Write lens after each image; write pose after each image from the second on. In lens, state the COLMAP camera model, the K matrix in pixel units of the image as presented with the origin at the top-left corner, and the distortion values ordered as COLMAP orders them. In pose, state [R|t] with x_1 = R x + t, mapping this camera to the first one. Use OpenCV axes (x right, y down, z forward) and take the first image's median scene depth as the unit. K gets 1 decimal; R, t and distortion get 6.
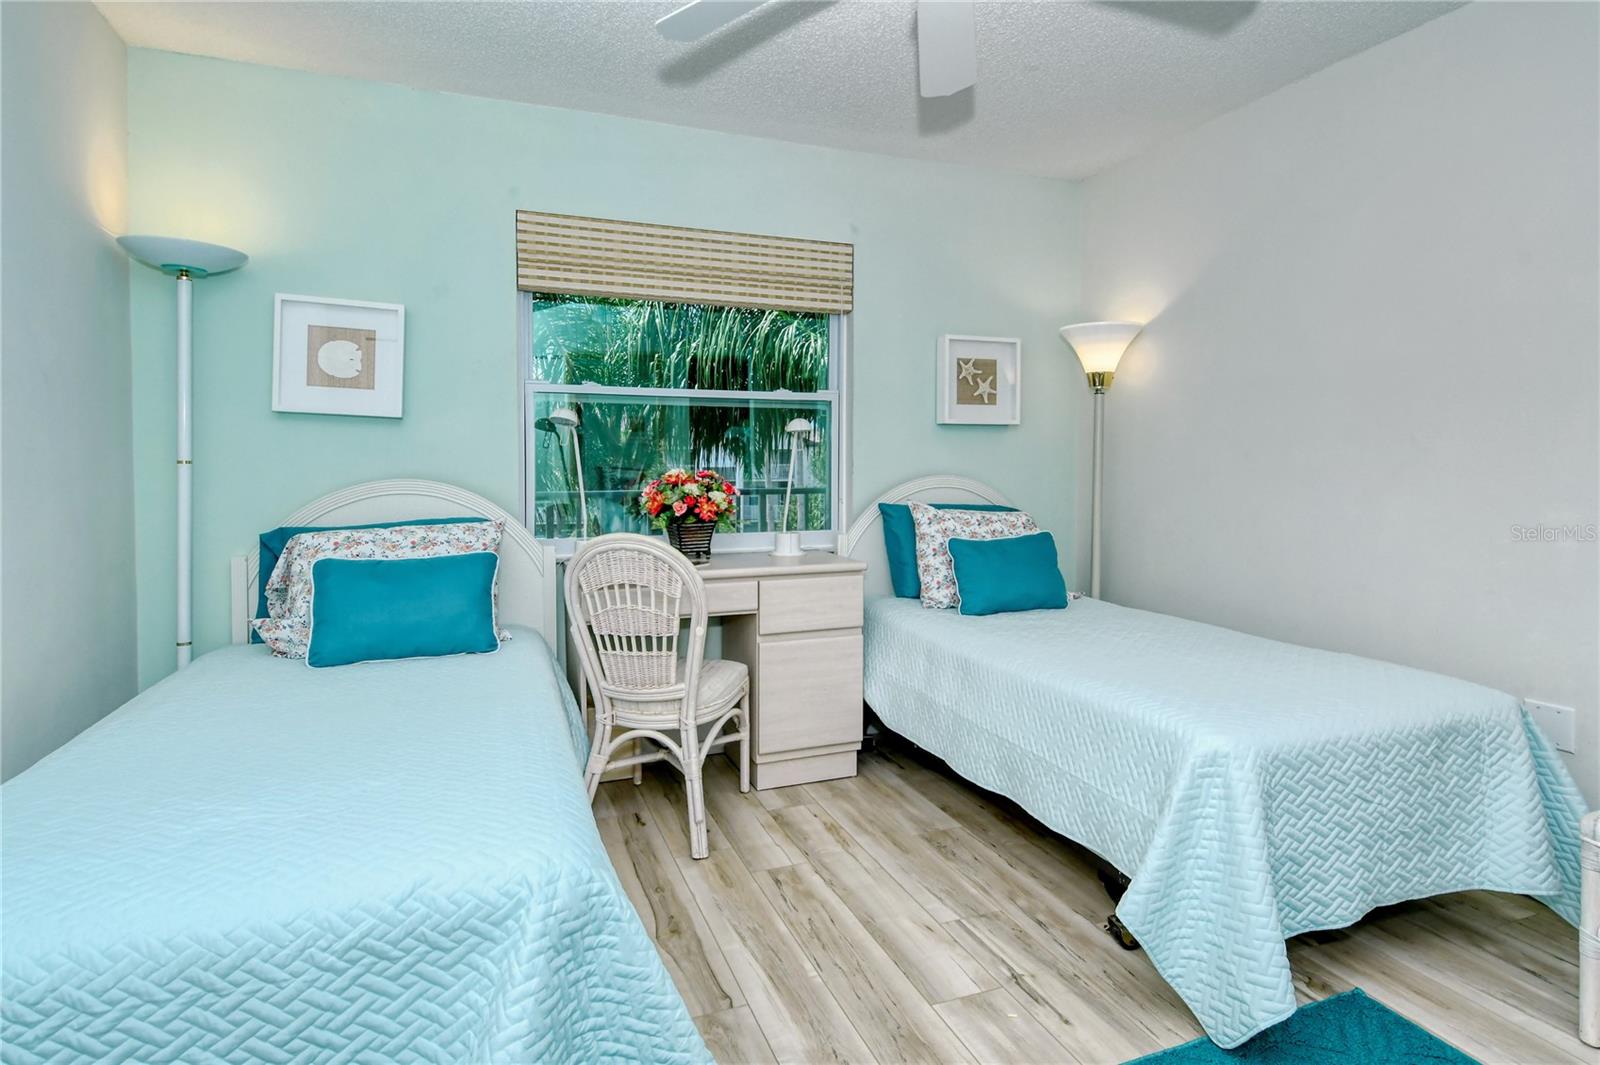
lens RADIAL K [[856.1, 0, 794.4], [0, 856.1, 496.9], [0, 0, 1]] dist [0.039541, -0.017496]
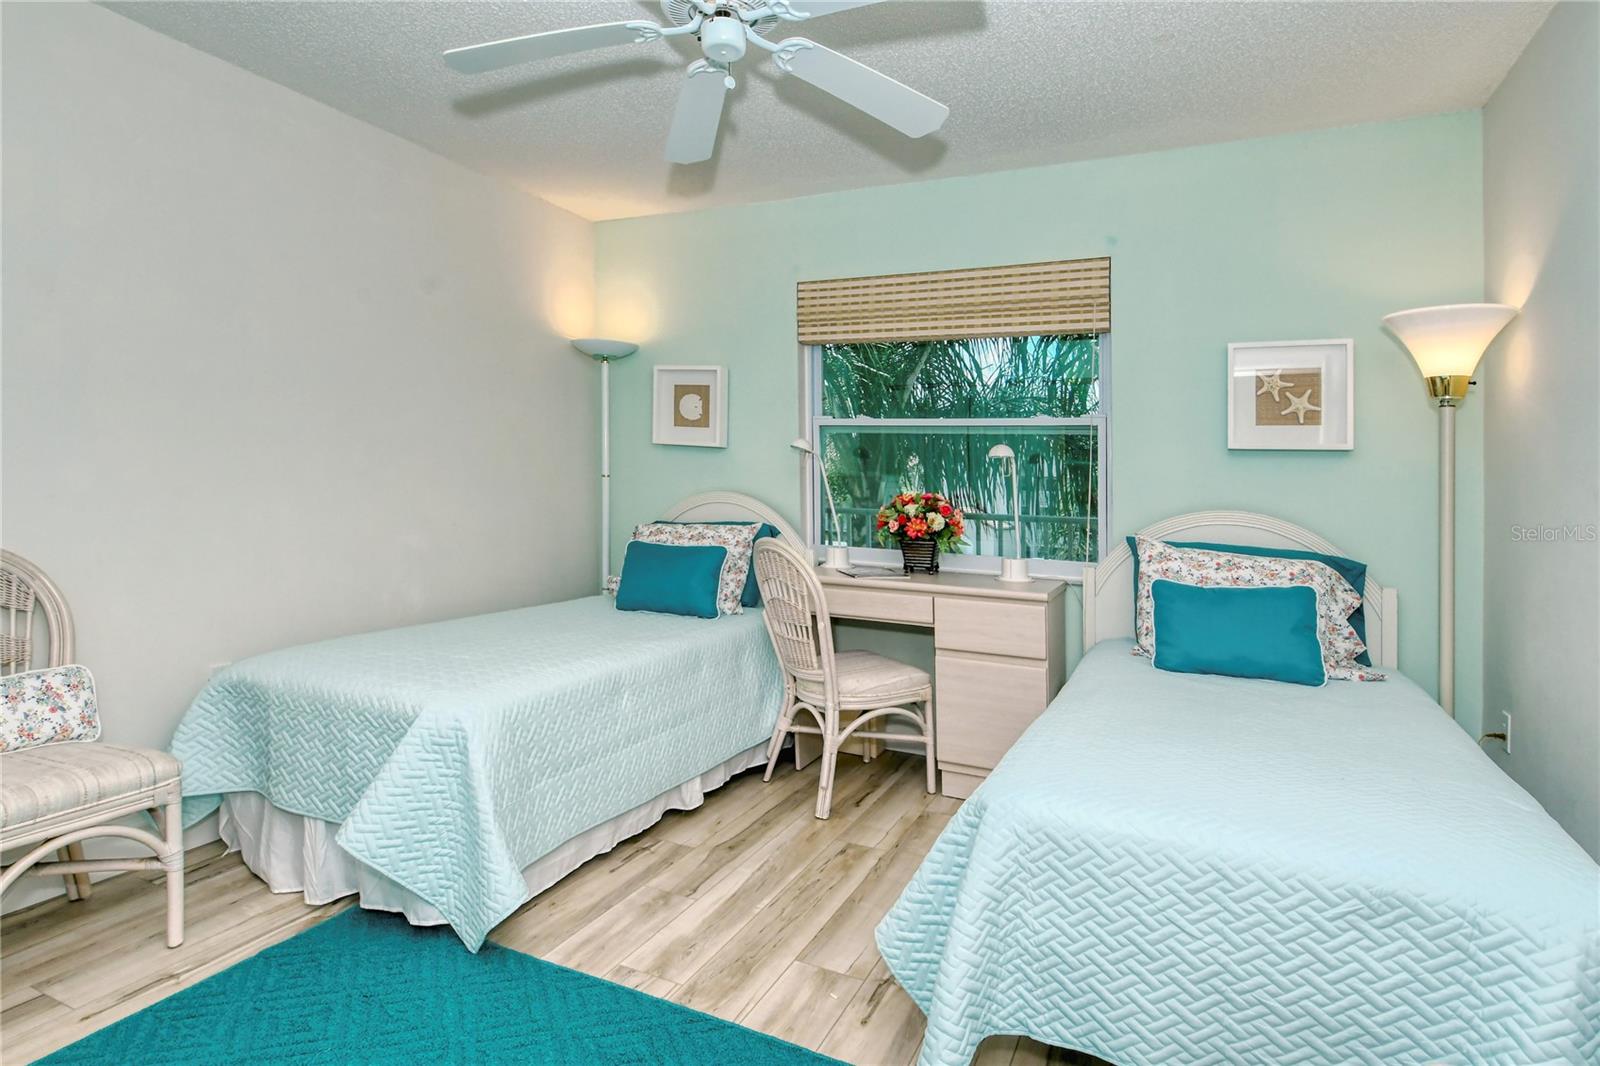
lens RADIAL K [[853.1, 0, 781.3], [0, 853.1, 523.8], [0, 0, 1]] dist [0.026925, -0.017453]
pose [[0.689551, 0.060481, -0.721708, 0.551971], [-0.056062, 0.997974, 0.030069, -0.014038], [0.722064, 0.019726, 0.691545, 0.112182]]
